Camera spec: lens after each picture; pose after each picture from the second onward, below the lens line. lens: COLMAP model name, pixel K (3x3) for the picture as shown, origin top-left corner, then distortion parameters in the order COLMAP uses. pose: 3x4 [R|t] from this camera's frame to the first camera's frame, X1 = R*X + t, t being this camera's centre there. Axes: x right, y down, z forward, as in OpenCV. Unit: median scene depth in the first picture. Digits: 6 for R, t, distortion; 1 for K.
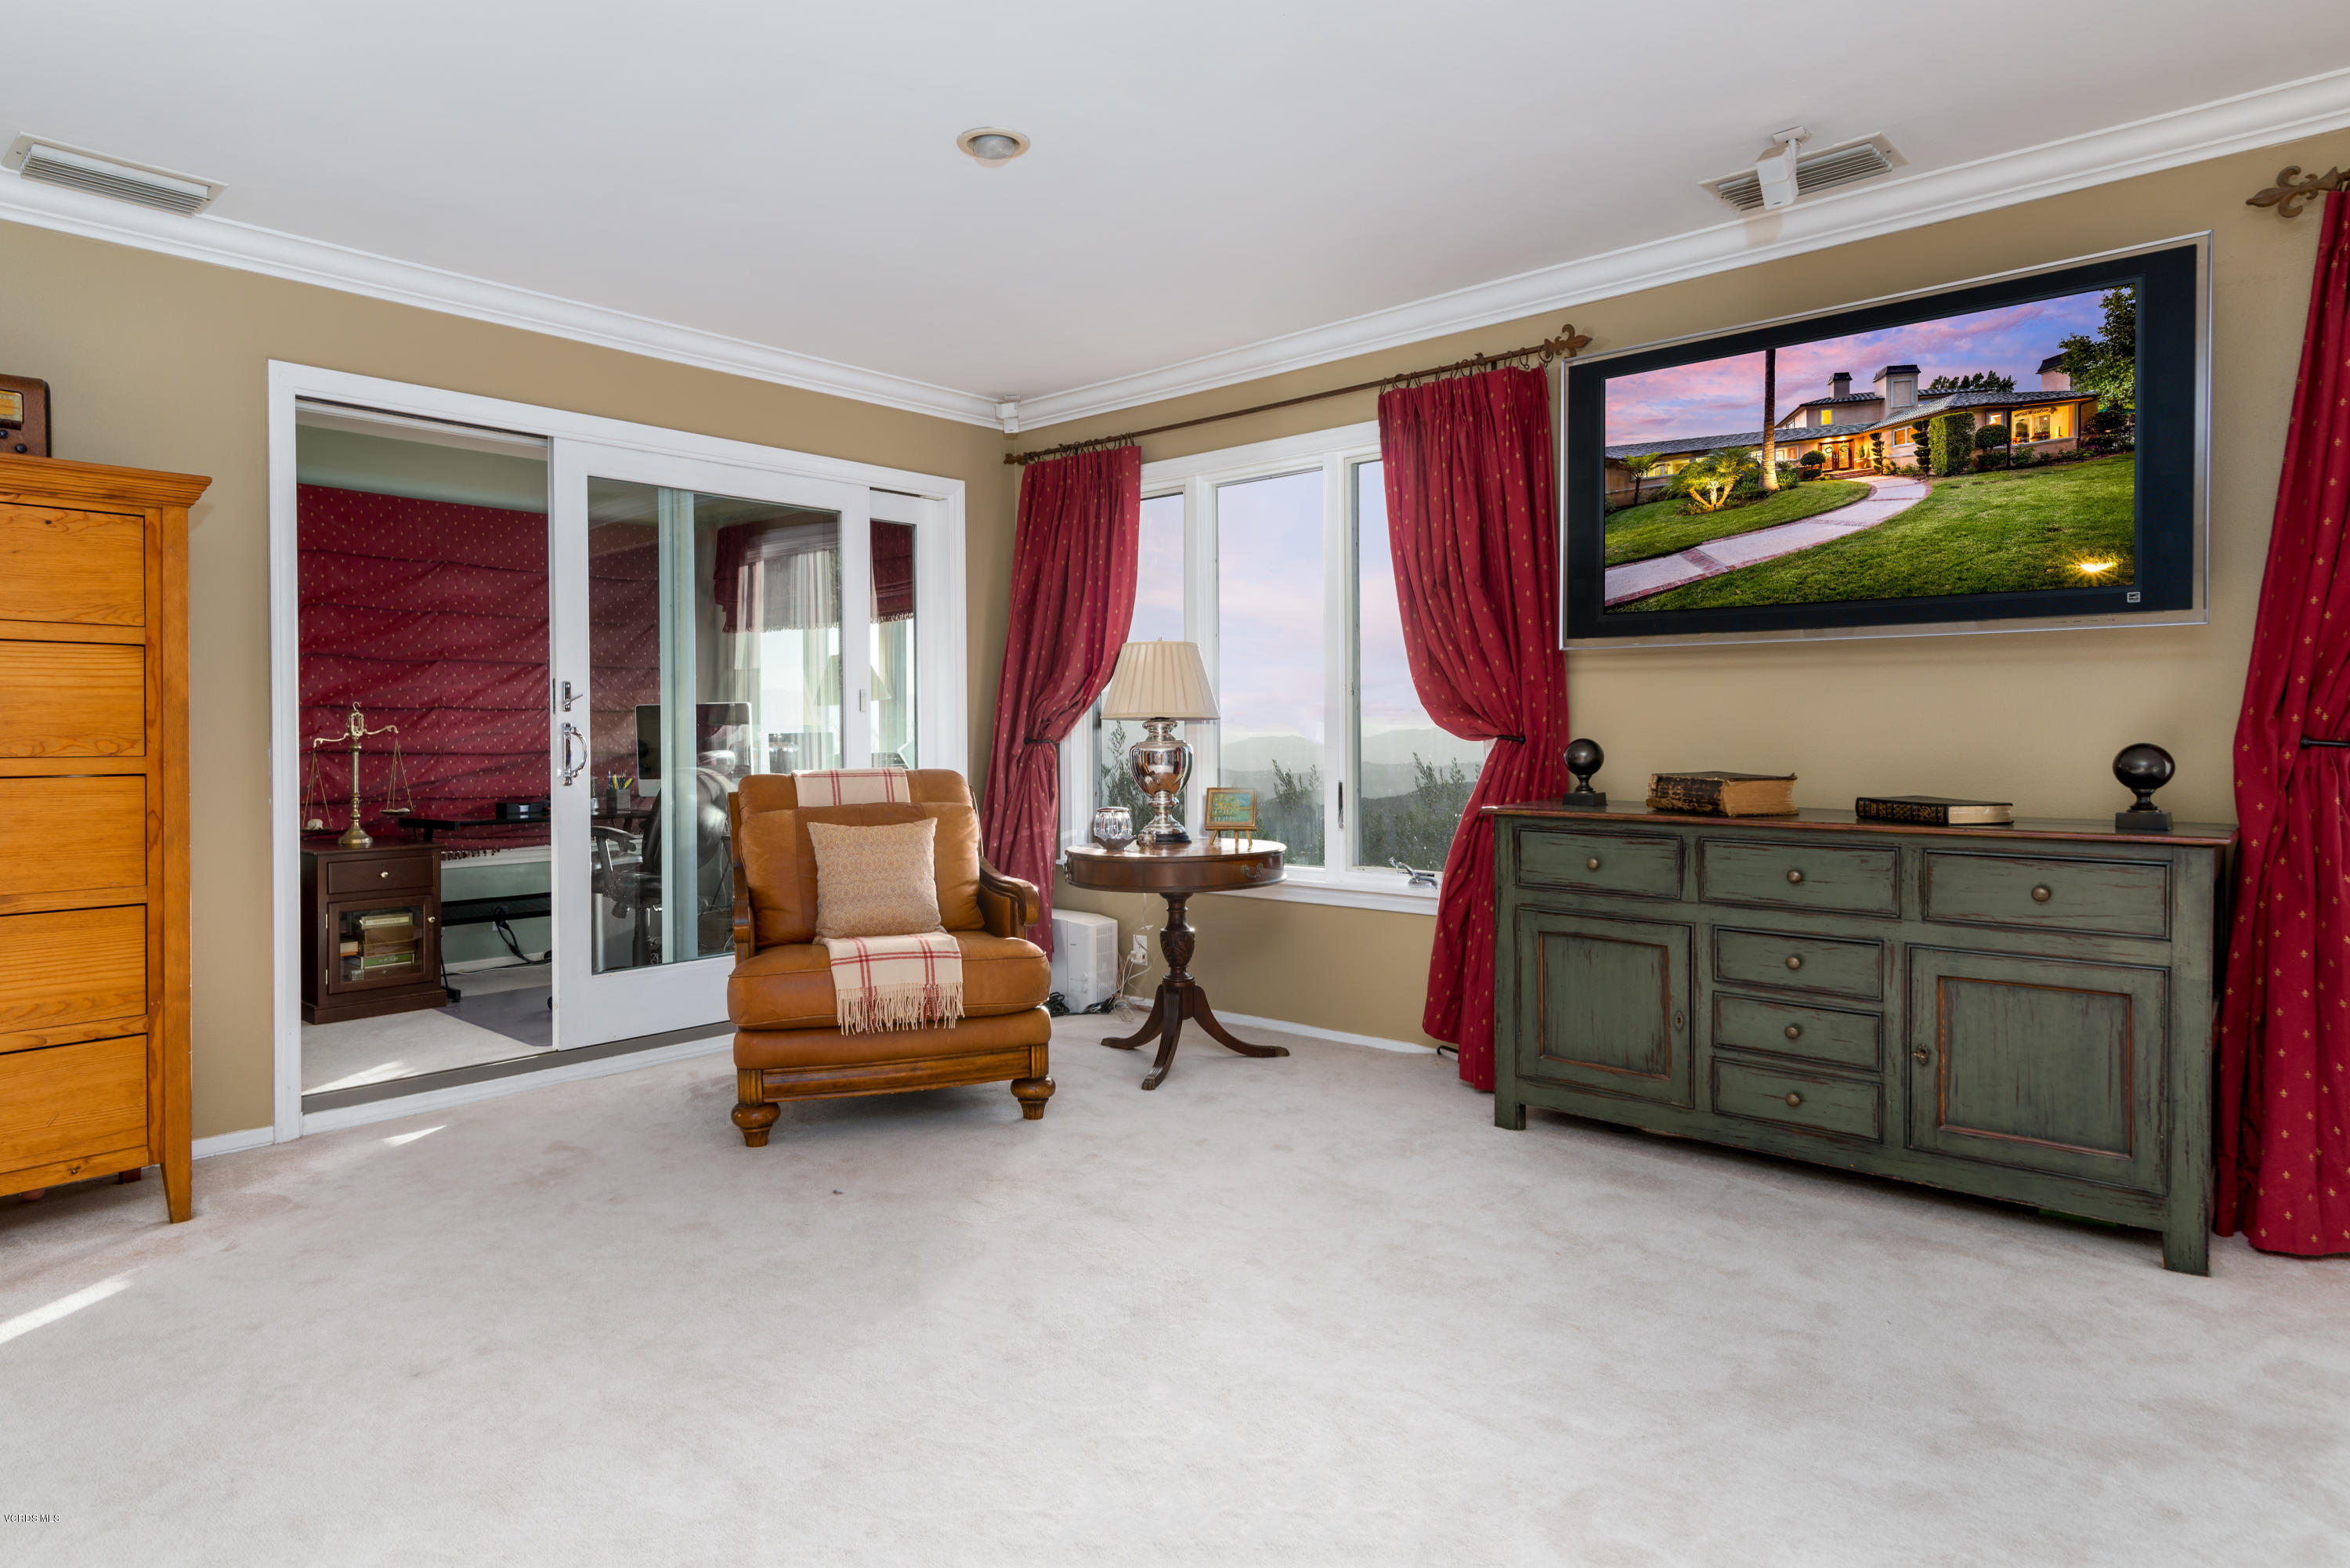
lens RADIAL K [[1316.8, 0, 1173.6], [0, 1316.8, 765.3], [0, 0, 1]] dist [0.005565, 0.000835]
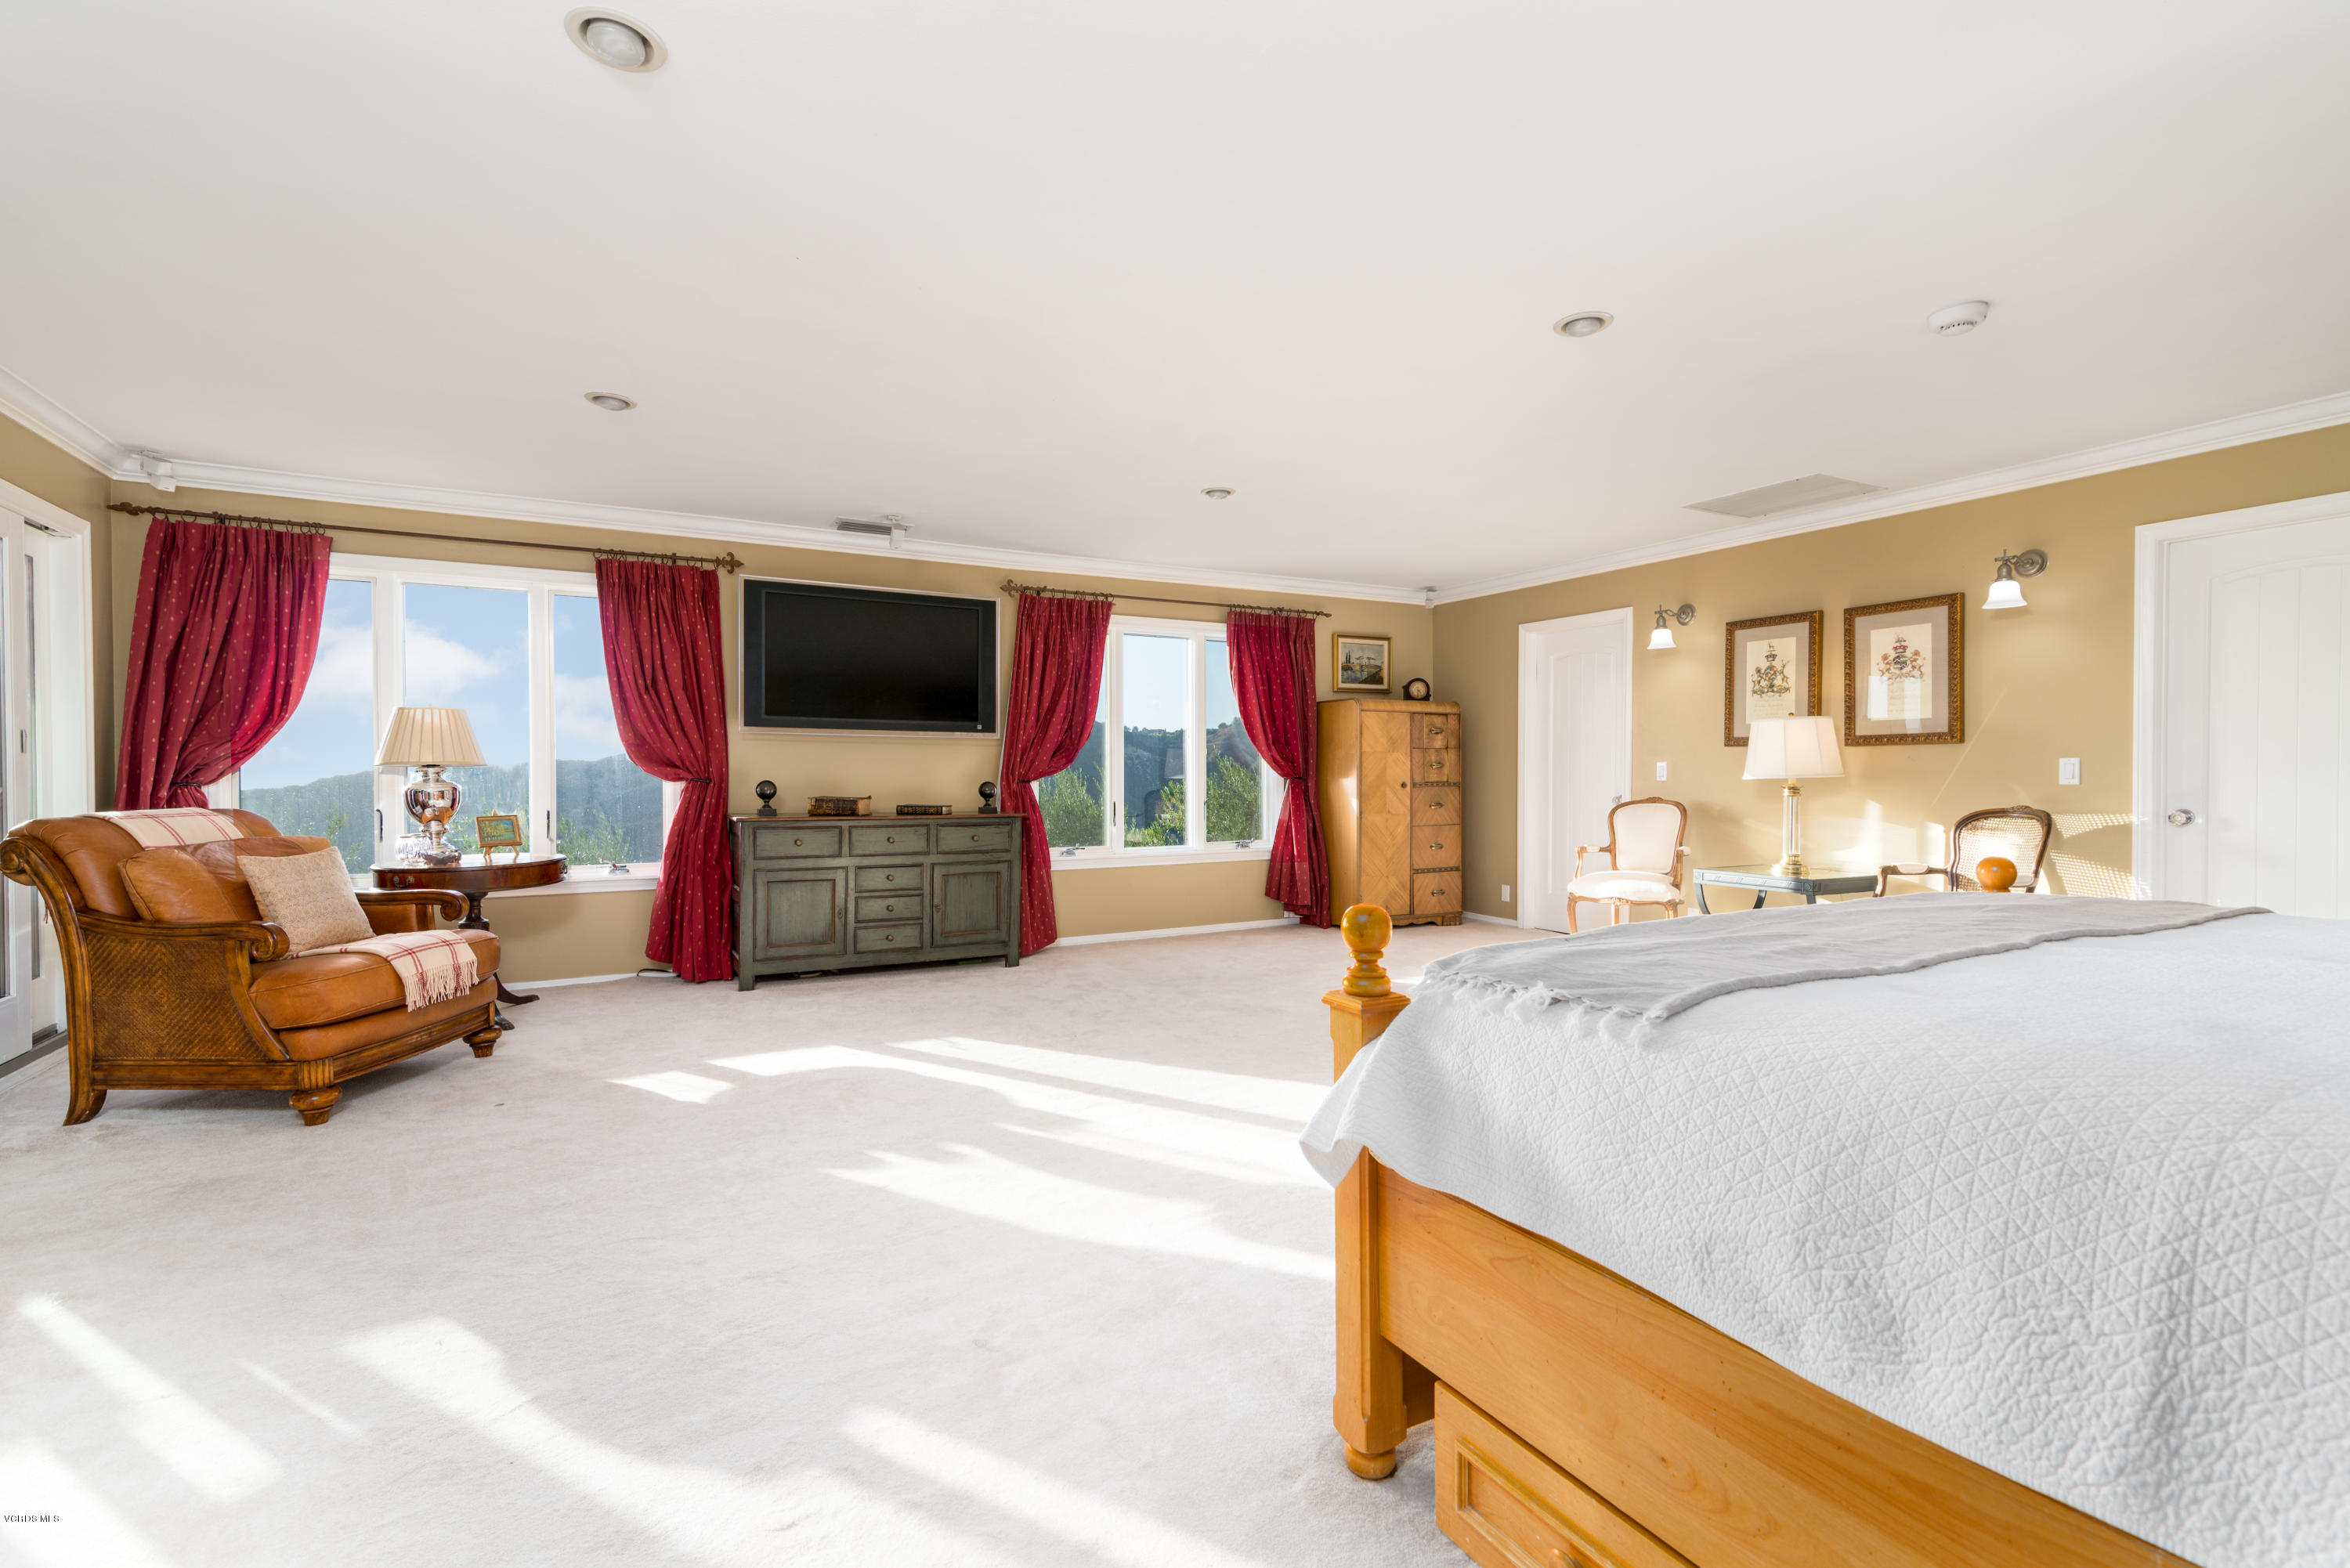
lens RADIAL K [[1105.0, 0, 1165.8], [0, 1105.0, 772.9], [0, 0, 1]] dist [0.001934, -0.000179]
pose [[0.326105, -0.003146, 0.945328, -1.080791], [0.014263, 0.999897, -0.001592, -0.021121], [-0.945226, 0.014003, 0.326116, -0.072843]]
